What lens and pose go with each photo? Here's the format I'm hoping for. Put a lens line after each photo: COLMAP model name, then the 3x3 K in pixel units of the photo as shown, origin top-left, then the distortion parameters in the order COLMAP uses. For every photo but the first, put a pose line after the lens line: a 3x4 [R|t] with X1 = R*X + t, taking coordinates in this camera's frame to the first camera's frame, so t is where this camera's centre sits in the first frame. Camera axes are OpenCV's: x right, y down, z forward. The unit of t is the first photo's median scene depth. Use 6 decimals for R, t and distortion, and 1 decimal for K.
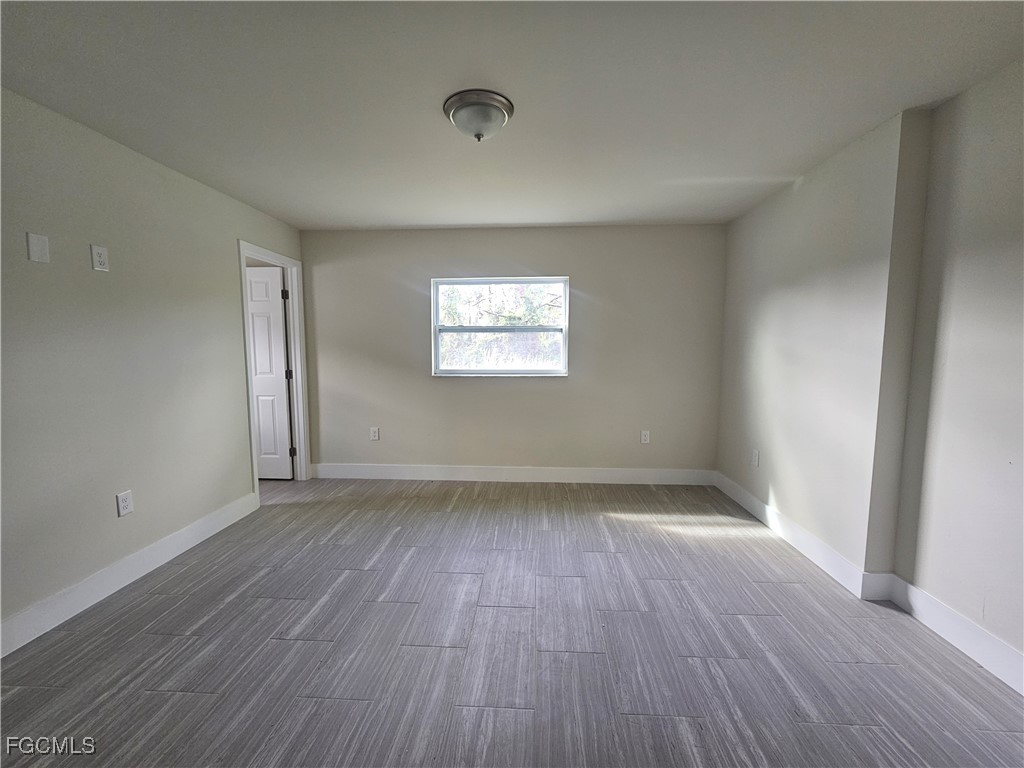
lens RADIAL K [[423.1, 0, 512.8], [0, 423.1, 387.3], [0, 0, 1]] dist [-0.001102, 0.000244]
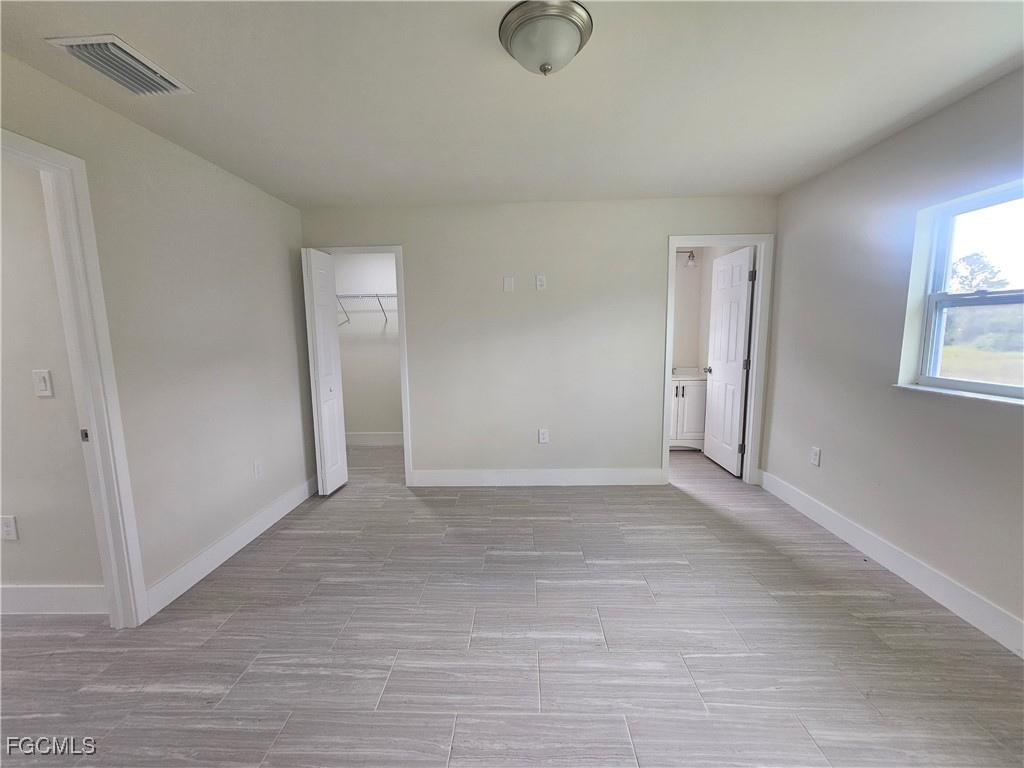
lens RADIAL K [[423.1, 0, 512.8], [0, 423.1, 387.3], [0, 0, 1]] dist [-0.001102, 0.000244]
pose [[0.027789, 0.131946, -0.990867, 0.460947], [-0.078632, 0.988467, 0.129421, -0.075387], [0.996516, 0.074318, 0.037844, 0.590765]]
